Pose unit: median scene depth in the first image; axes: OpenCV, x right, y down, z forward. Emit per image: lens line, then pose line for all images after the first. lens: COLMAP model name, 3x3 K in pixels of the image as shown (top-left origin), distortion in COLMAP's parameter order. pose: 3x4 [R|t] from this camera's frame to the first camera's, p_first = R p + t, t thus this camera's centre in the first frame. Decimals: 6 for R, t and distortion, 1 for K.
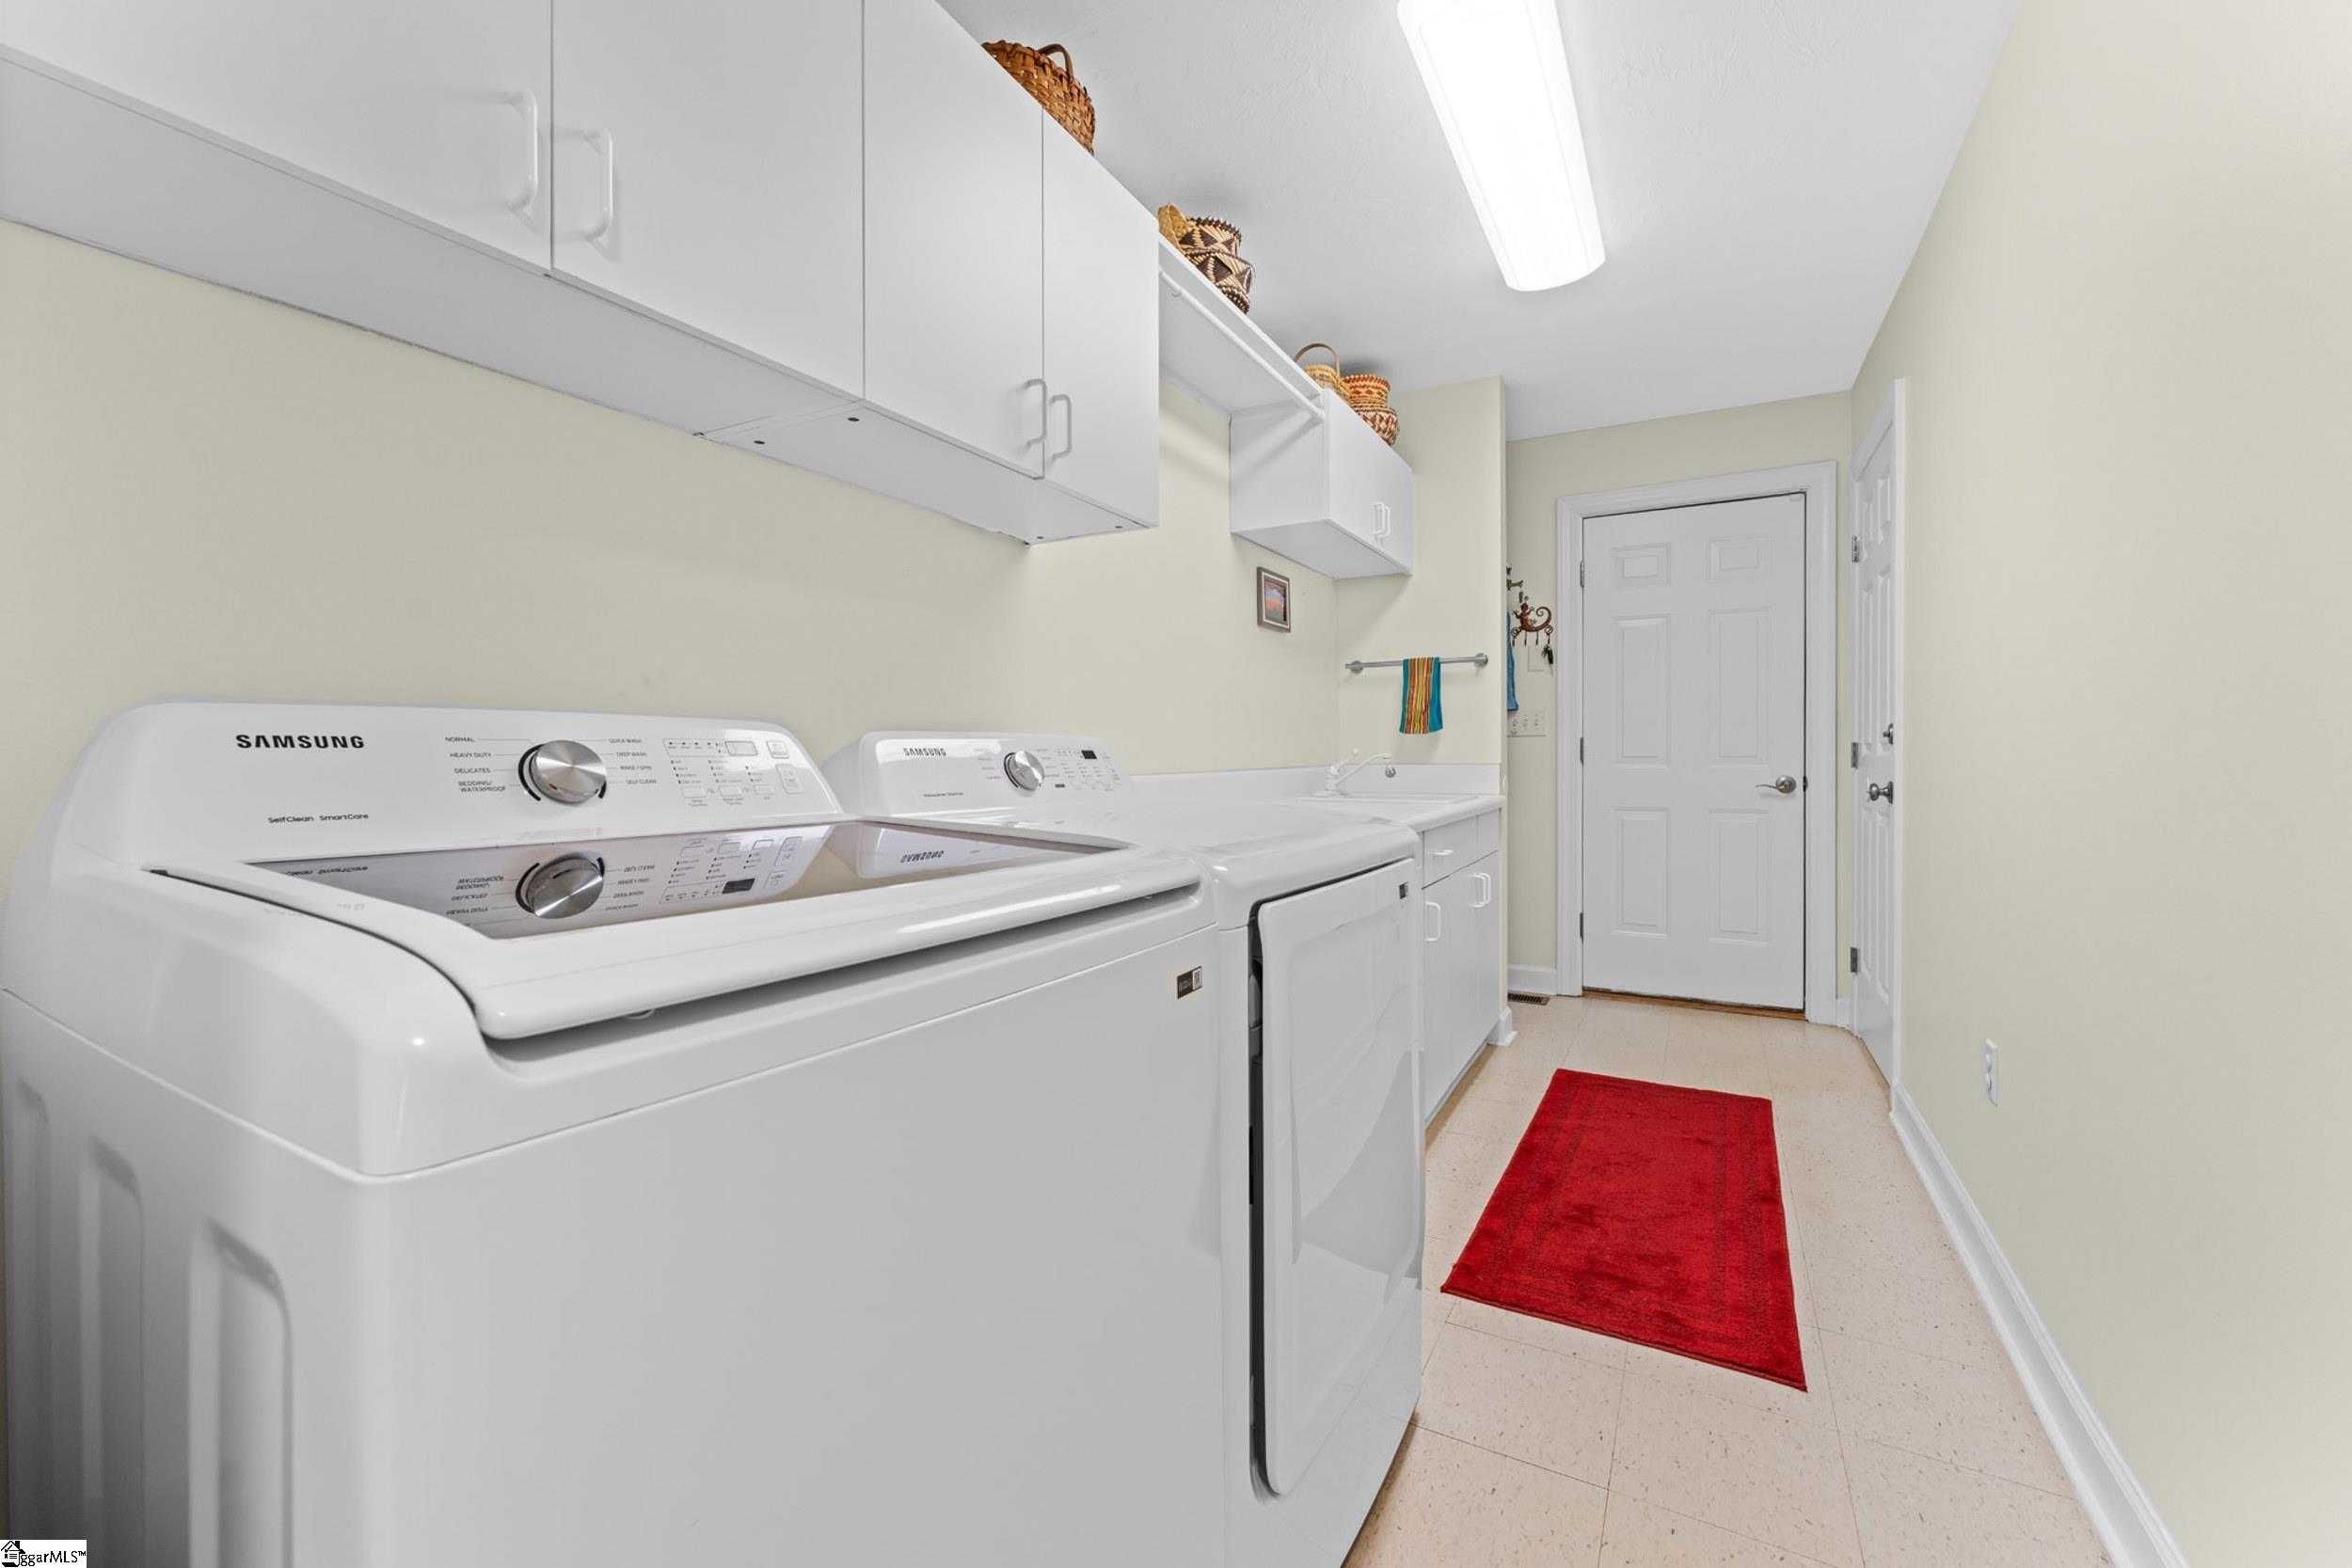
lens RADIAL K [[970.7, 0, 1168.9], [0, 970.7, 770.4], [0, 0, 1]] dist [0.000131, -0.000085]
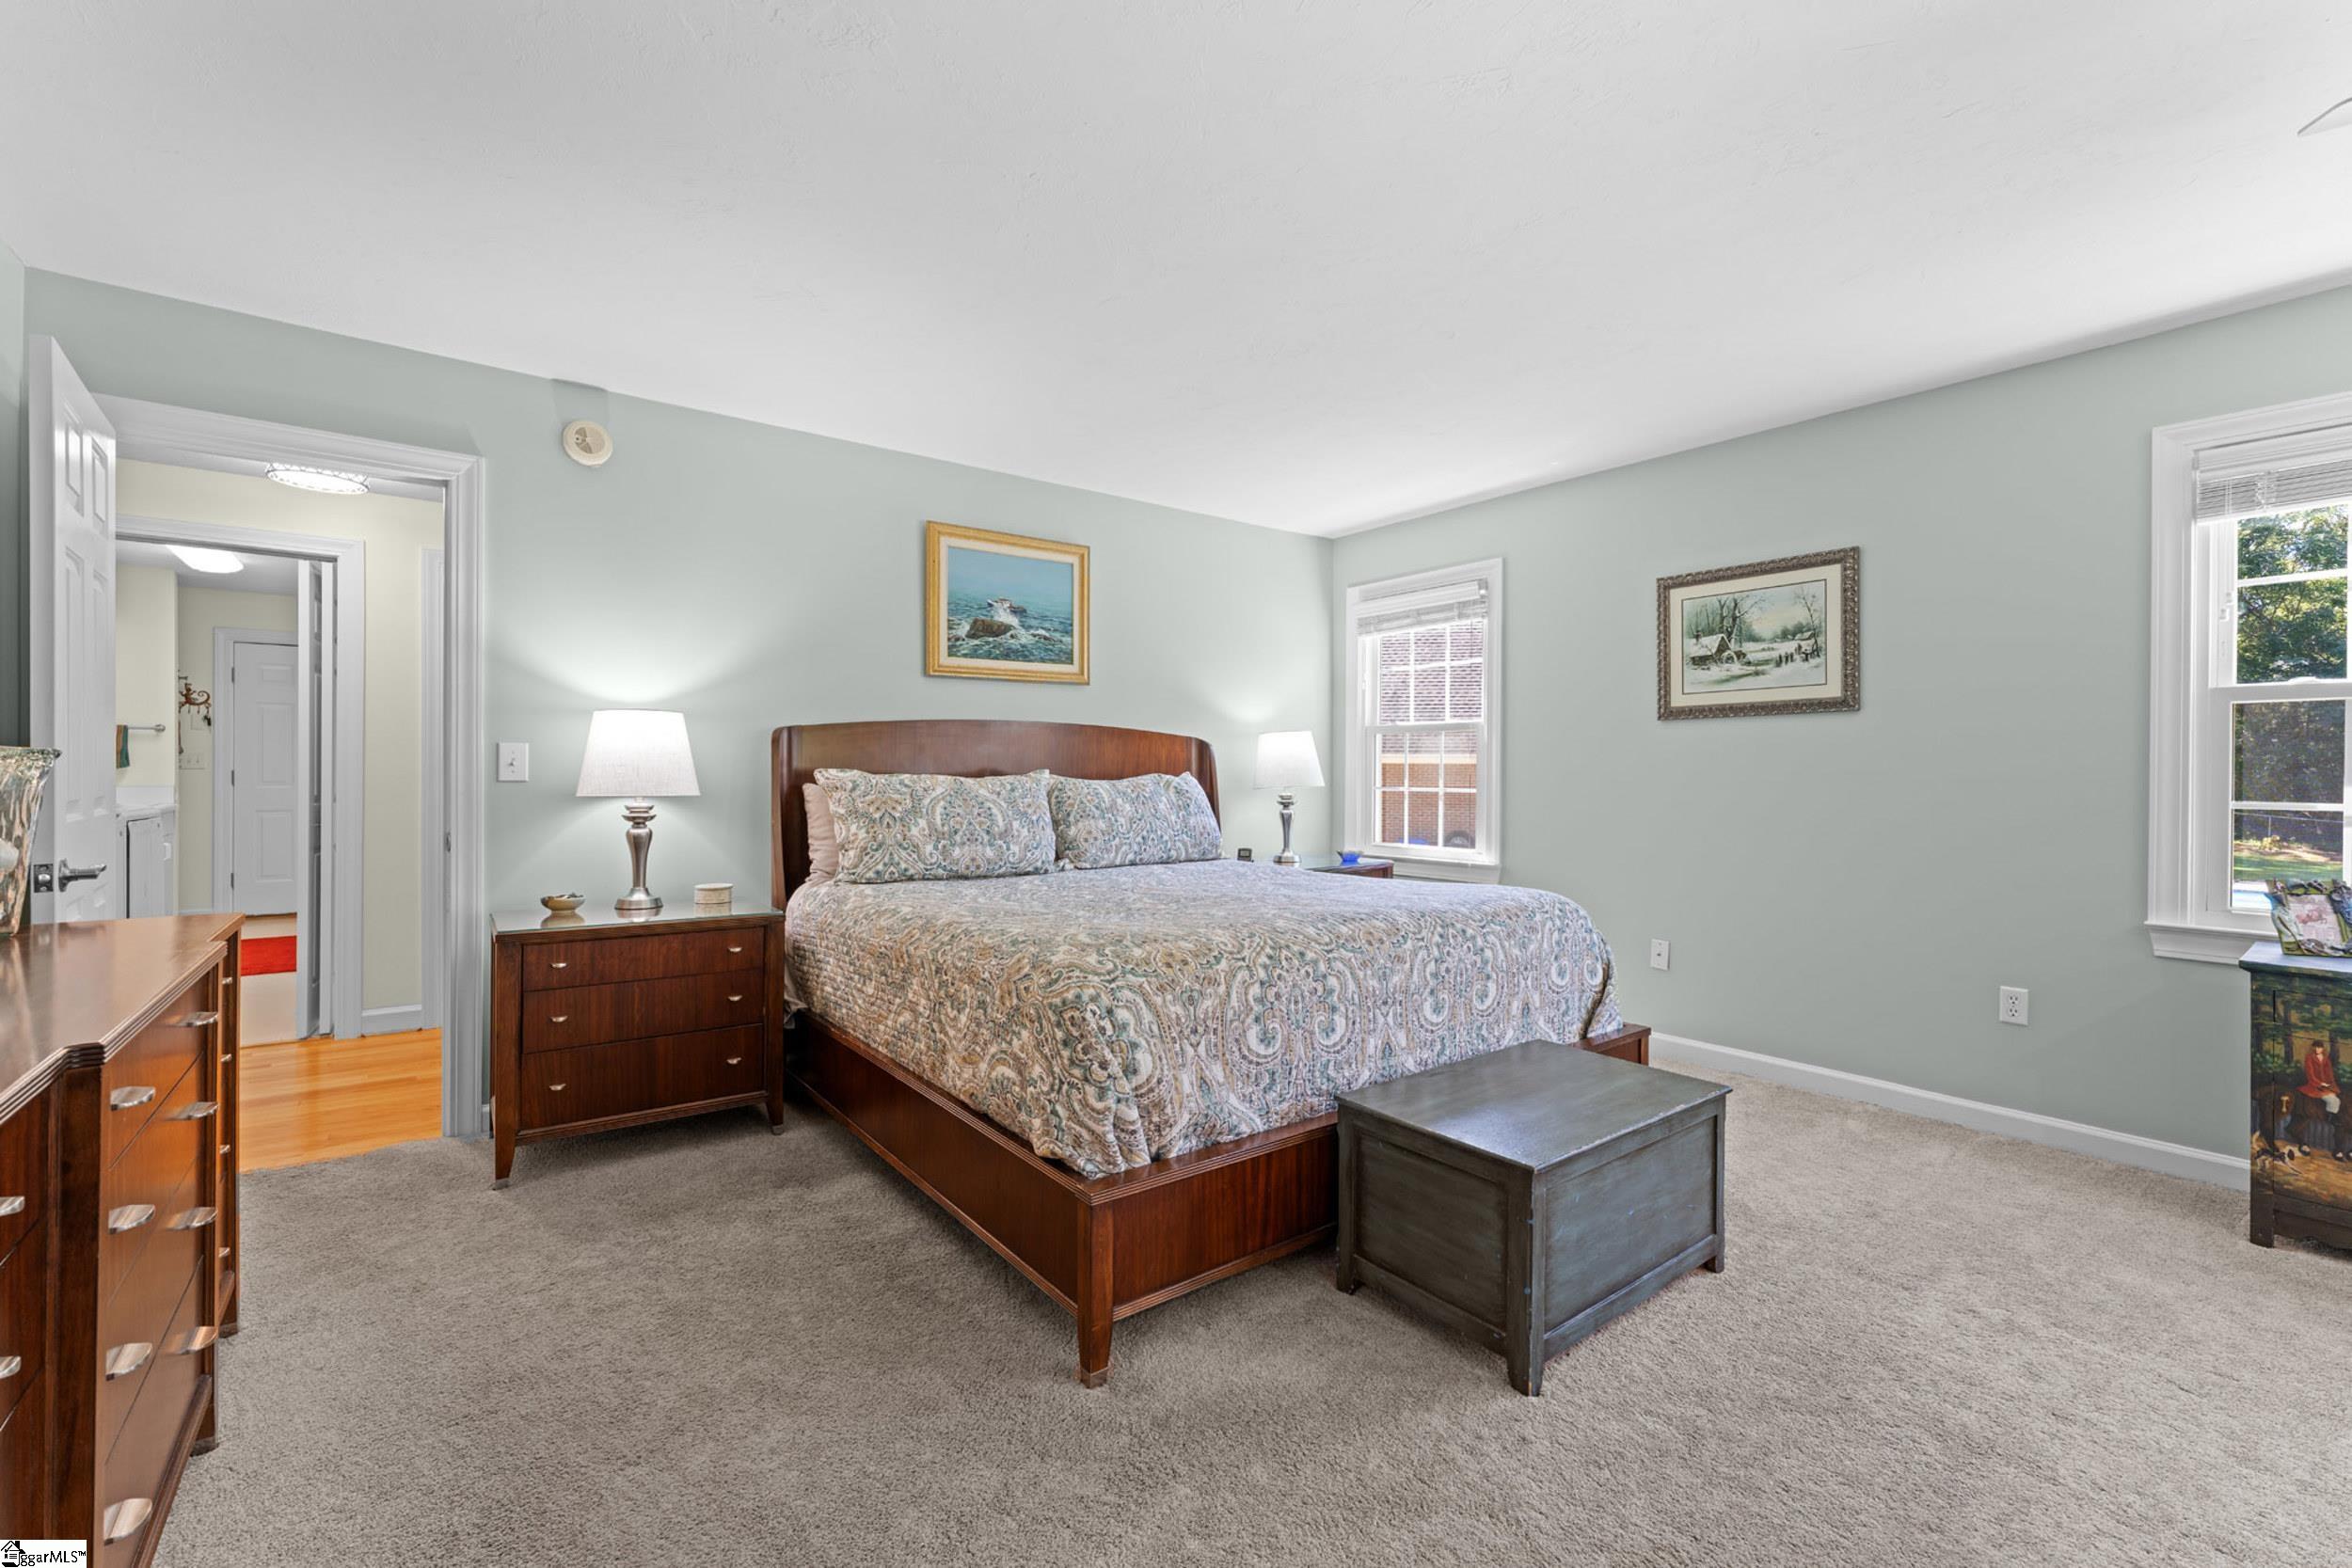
lens RADIAL K [[970.7, 0, 1172.8], [0, 970.7, 778.7], [0, 0, 1]] dist [0.000131, -0.000085]
pose [[0.394695, 0.005291, 0.918797, -0.502013], [-0.001098, 0.999985, -0.005287, -0.011976], [-0.918811, 0.001078, 0.394695, -1.218995]]
